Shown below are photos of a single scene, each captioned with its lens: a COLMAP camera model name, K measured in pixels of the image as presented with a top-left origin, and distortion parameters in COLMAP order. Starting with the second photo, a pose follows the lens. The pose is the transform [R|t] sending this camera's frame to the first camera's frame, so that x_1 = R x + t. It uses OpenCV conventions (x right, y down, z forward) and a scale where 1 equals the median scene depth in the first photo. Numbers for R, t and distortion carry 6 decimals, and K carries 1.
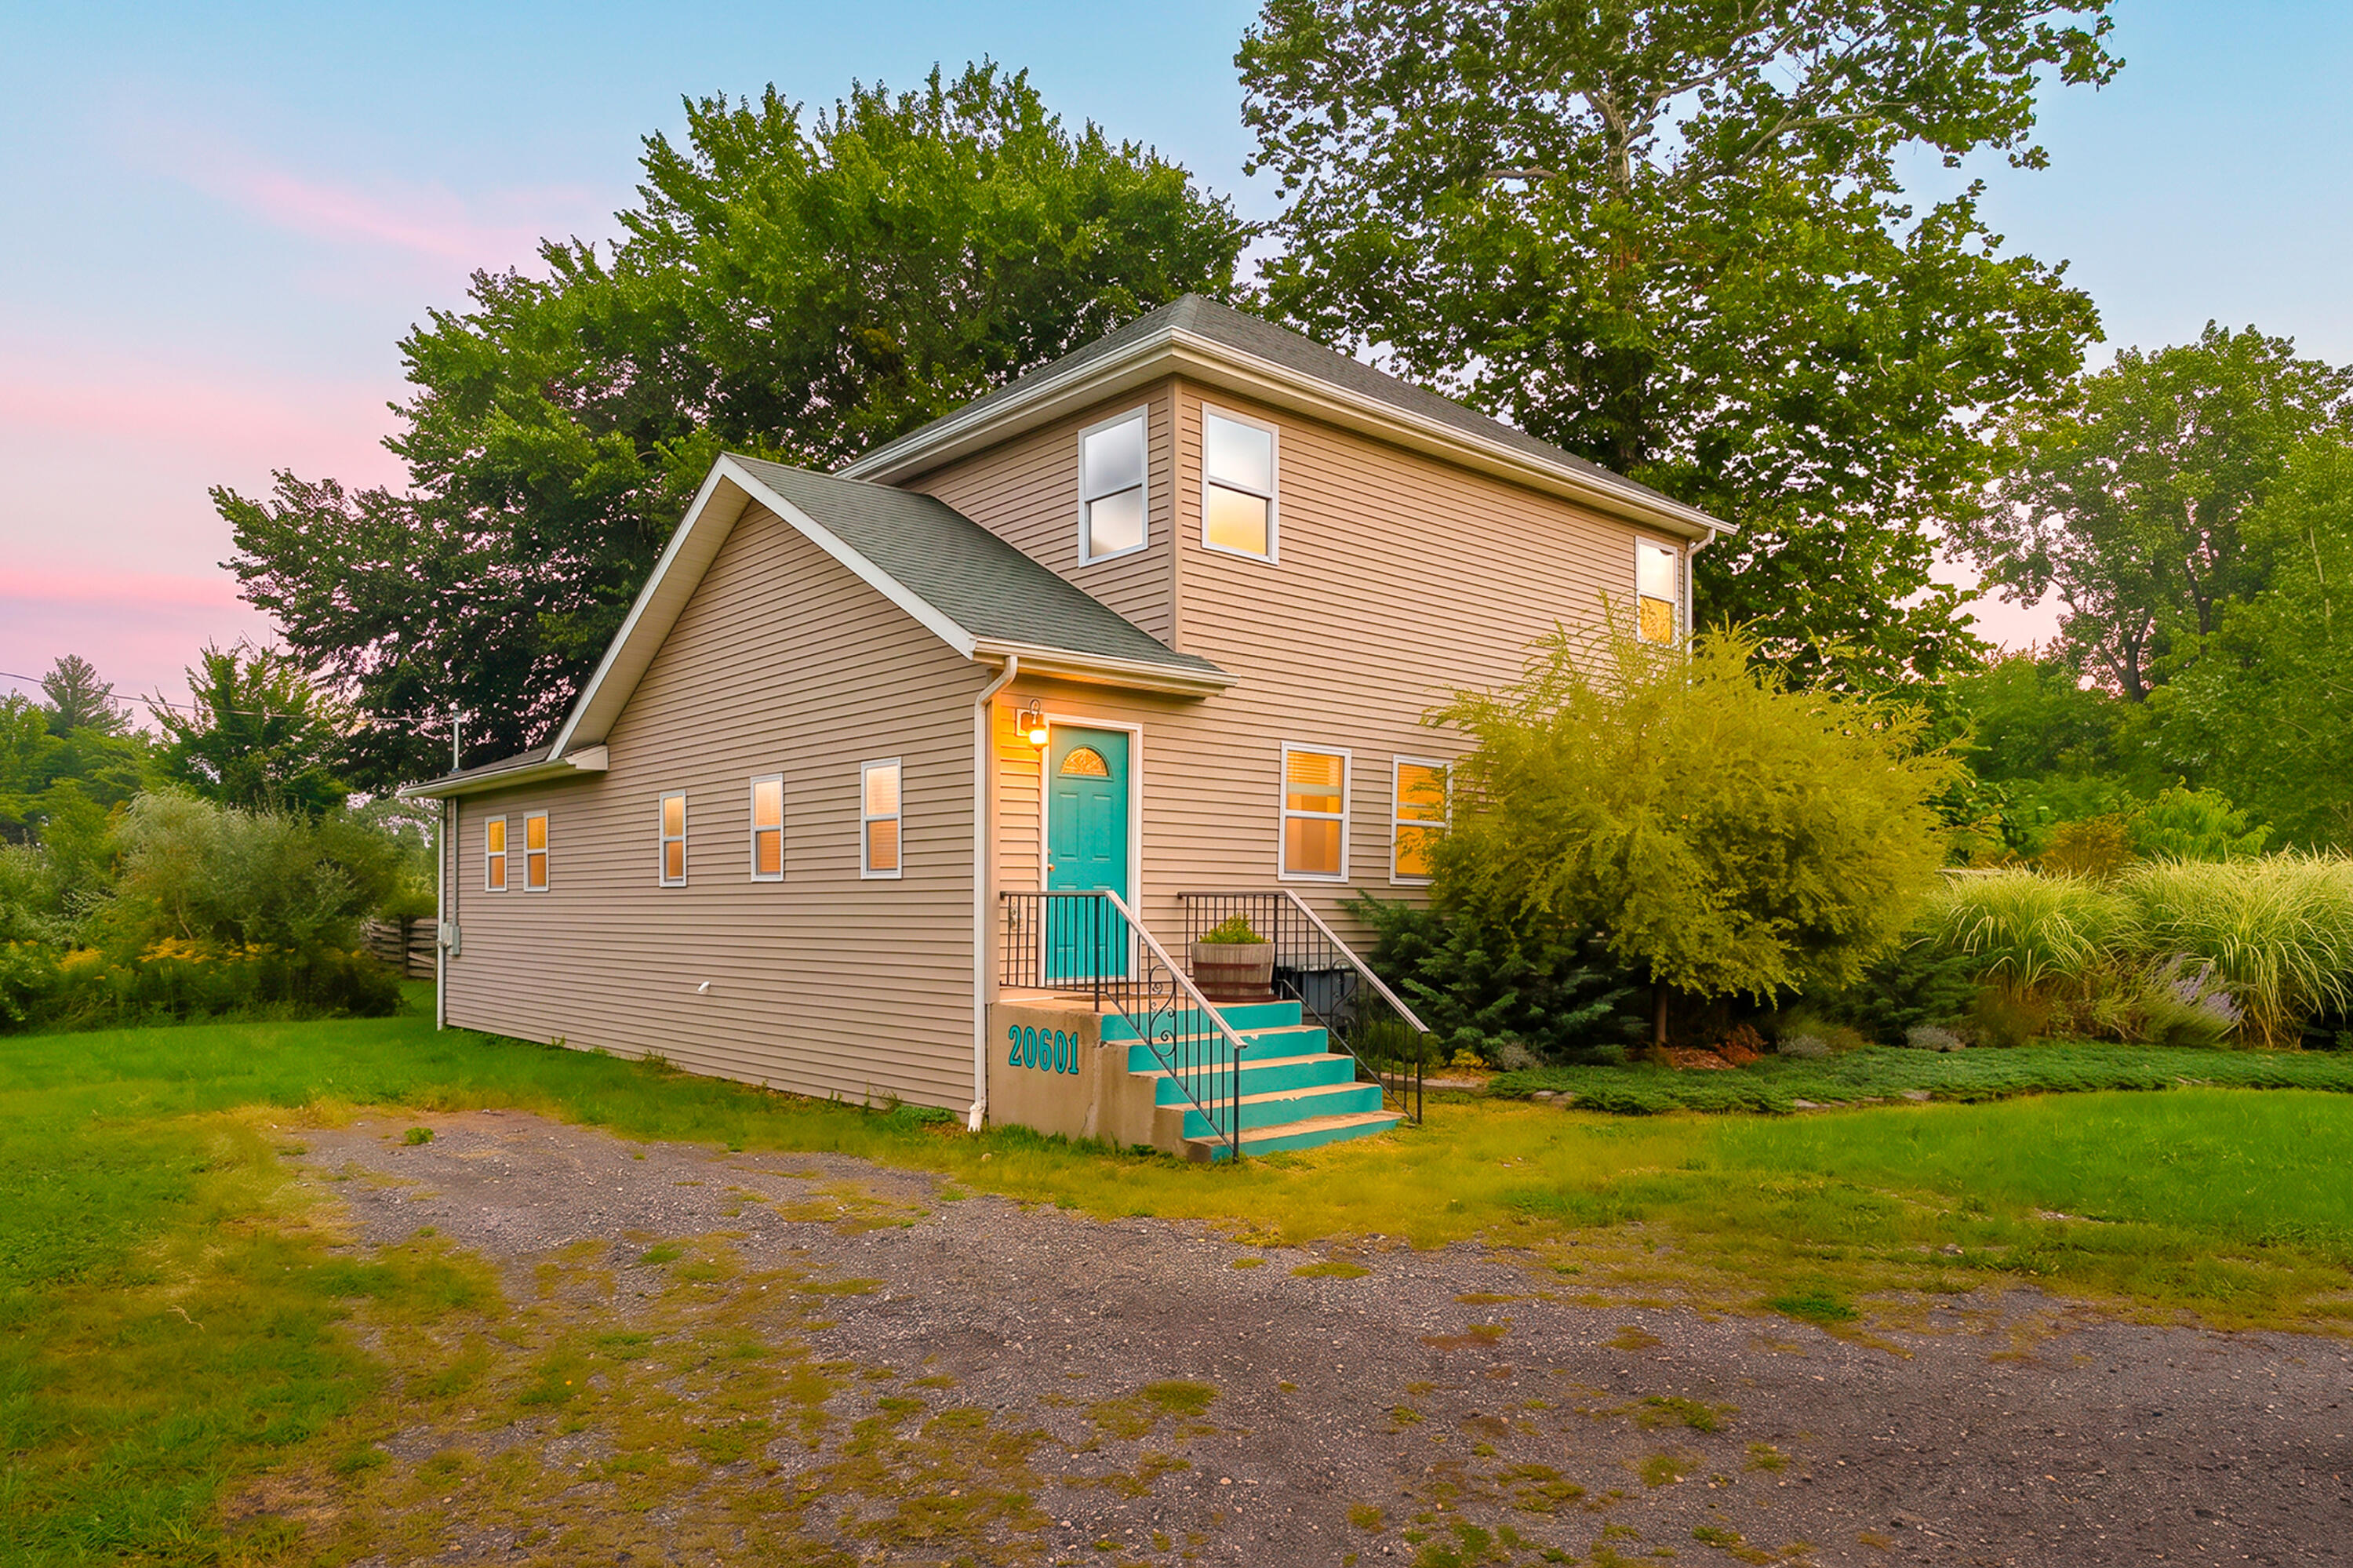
lens RADIAL K [[1479.9, 0, 1164.5], [0, 1479.9, 878.2], [0, 0, 1]] dist [0.002481, -0.001007]
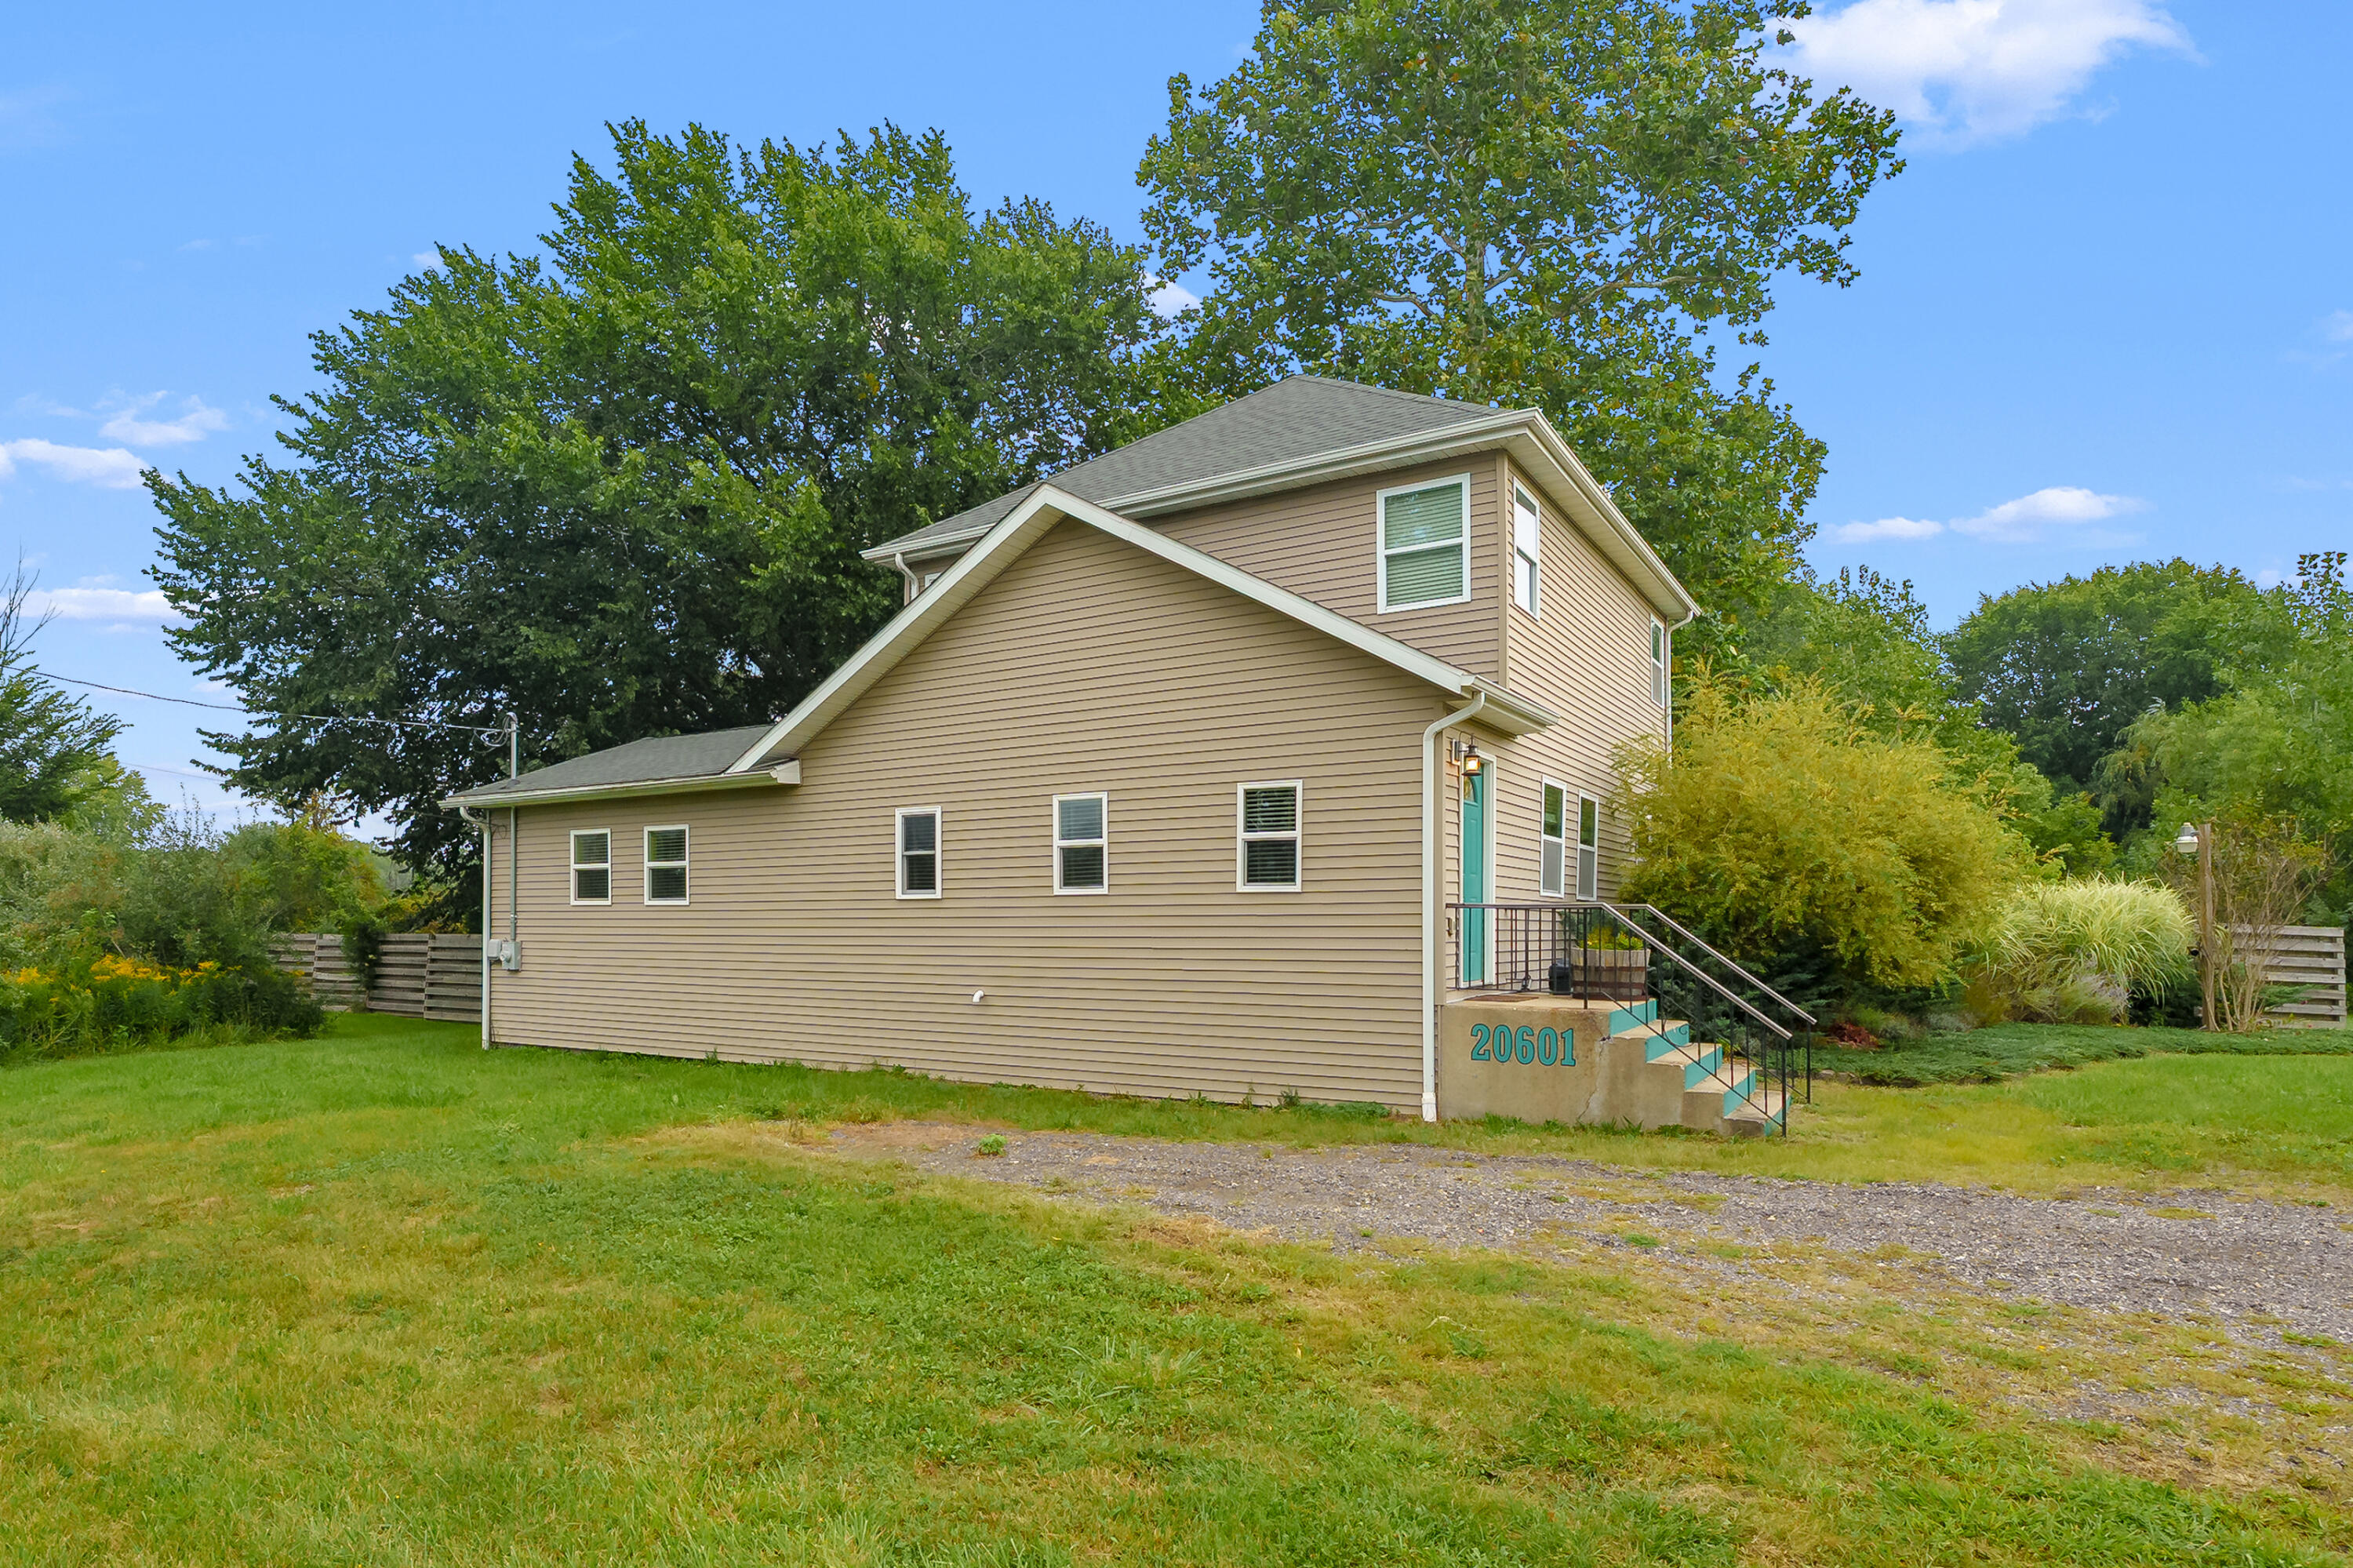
lens RADIAL K [[1320.7, 0, 1083.6], [0, 1320.7, 917.4], [0, 0, 1]] dist [-0.016809, 0.000873]
pose [[0.966216, 0.001409, 0.257728, -0.495875], [-0.004222, 0.999937, 0.010359, 0.008882], [-0.257698, -0.011097, 0.966162, 0.101903]]
